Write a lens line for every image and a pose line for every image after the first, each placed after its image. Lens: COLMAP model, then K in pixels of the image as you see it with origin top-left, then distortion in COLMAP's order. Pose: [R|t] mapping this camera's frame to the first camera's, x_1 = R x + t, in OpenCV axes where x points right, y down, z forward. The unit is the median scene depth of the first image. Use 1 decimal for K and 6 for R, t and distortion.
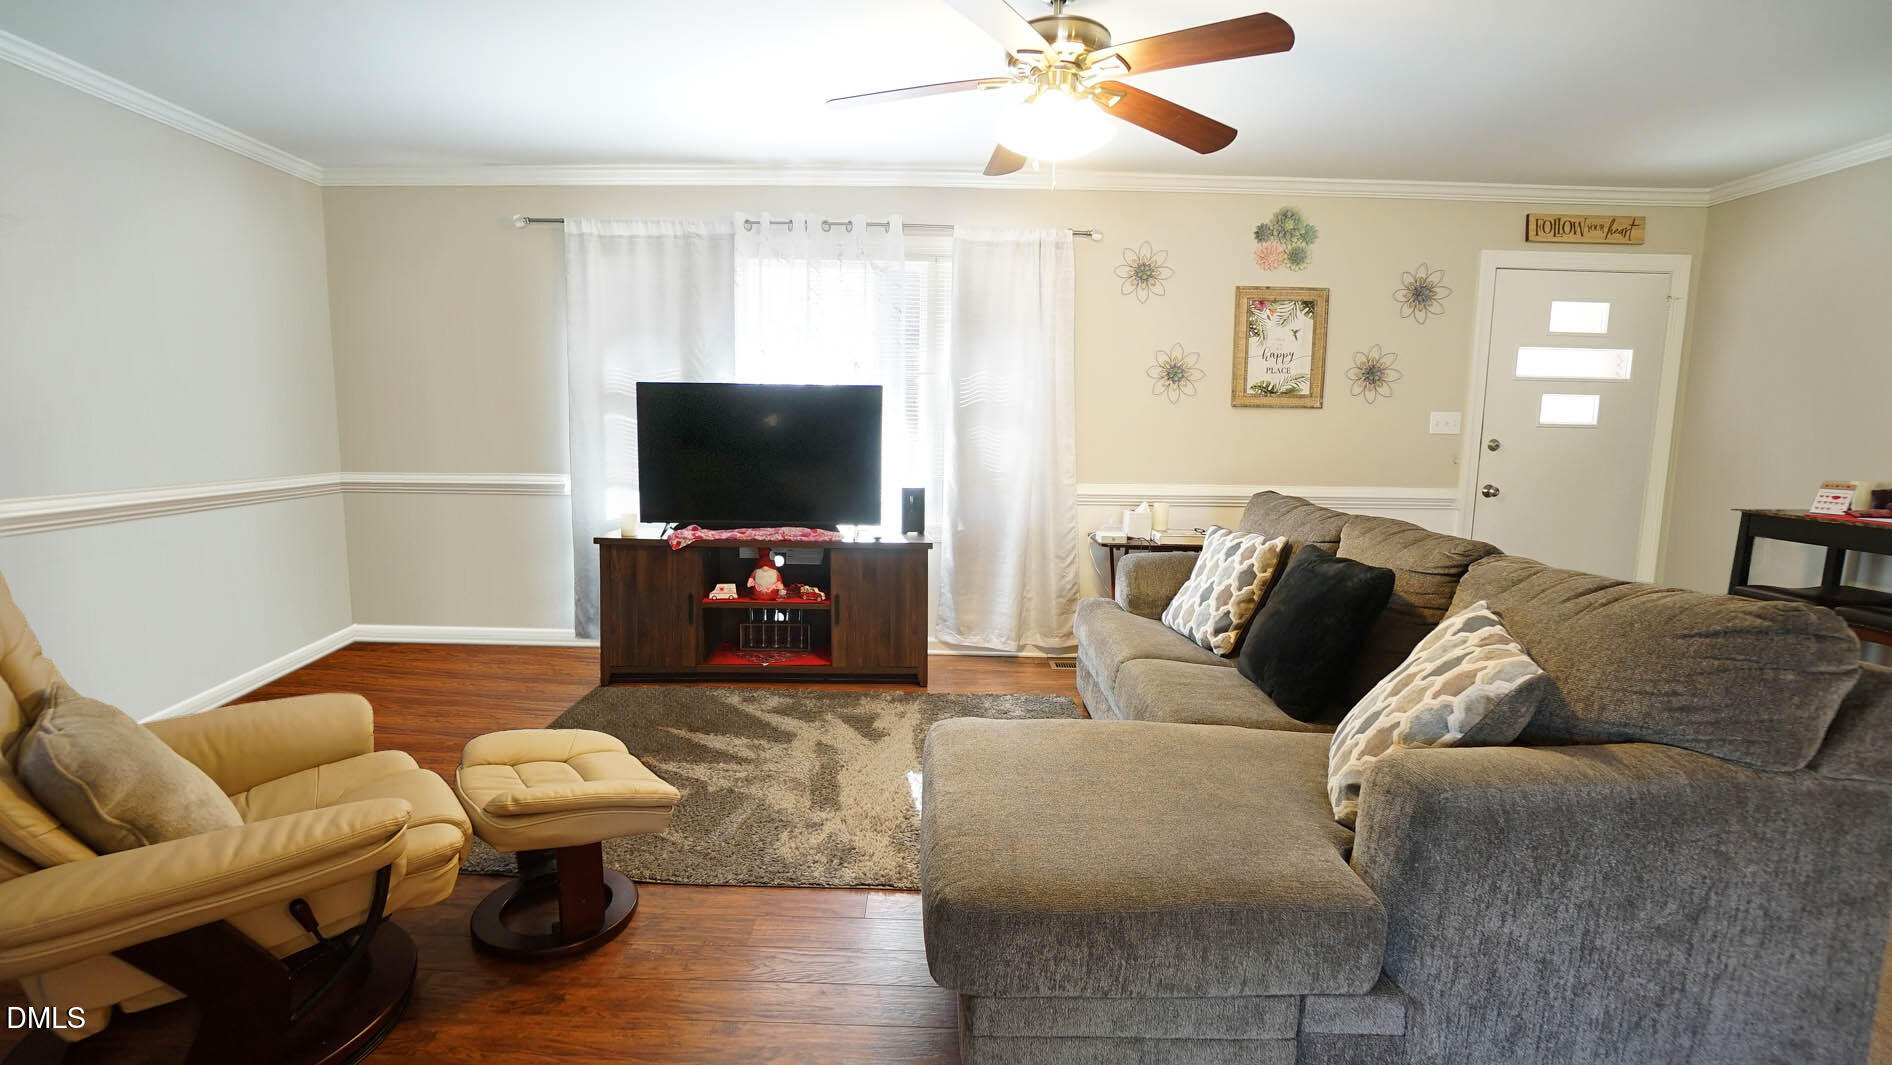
lens RADIAL K [[830.2, 0, 925.7], [0, 830.2, 543.1], [0, 0, 1]] dist [-0.054711, 0.015329]
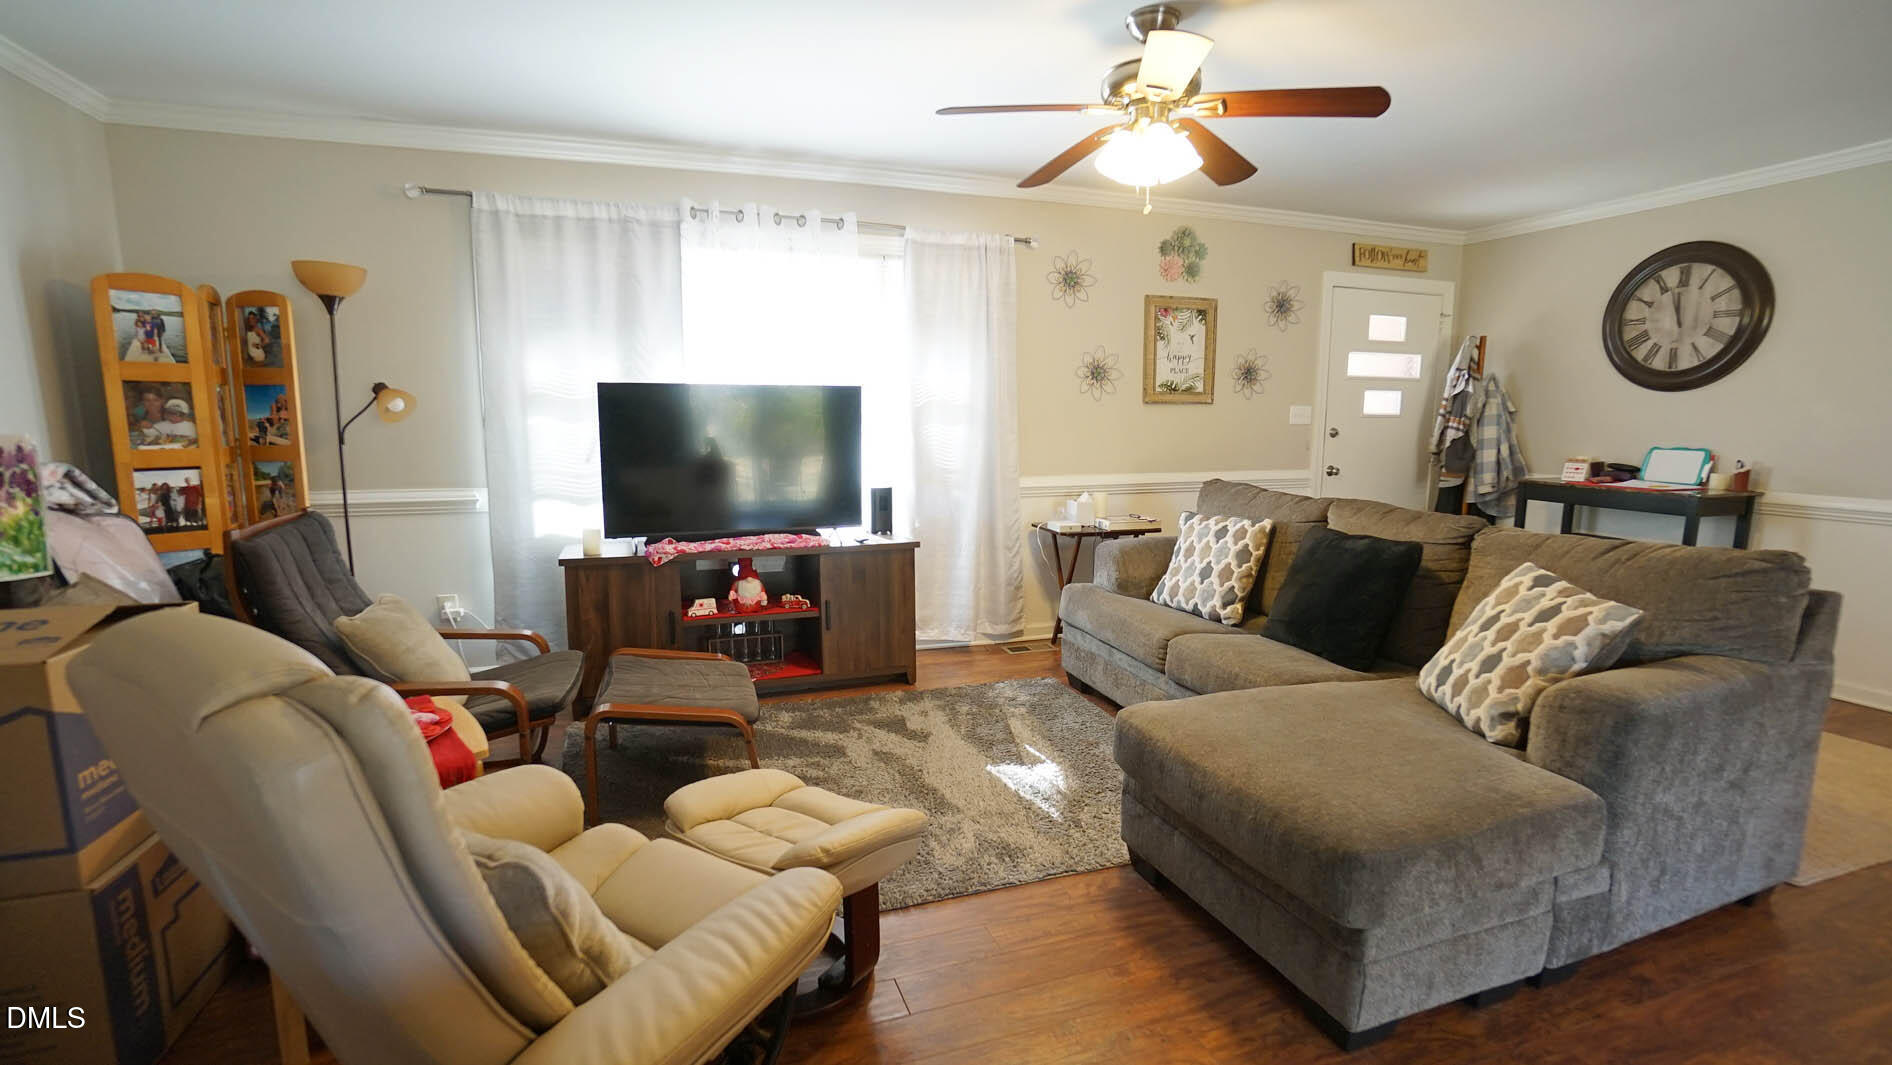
lens RADIAL K [[830.2, 0, 948.4], [0, 830.2, 539.3], [0, 0, 1]] dist [-0.054711, 0.015329]
pose [[0.944941, -0.059351, 0.321815, -0.279435], [0.056370, 0.998237, 0.018581, -0.019654], [-0.322350, 0.000583, 0.946620, 0.030629]]
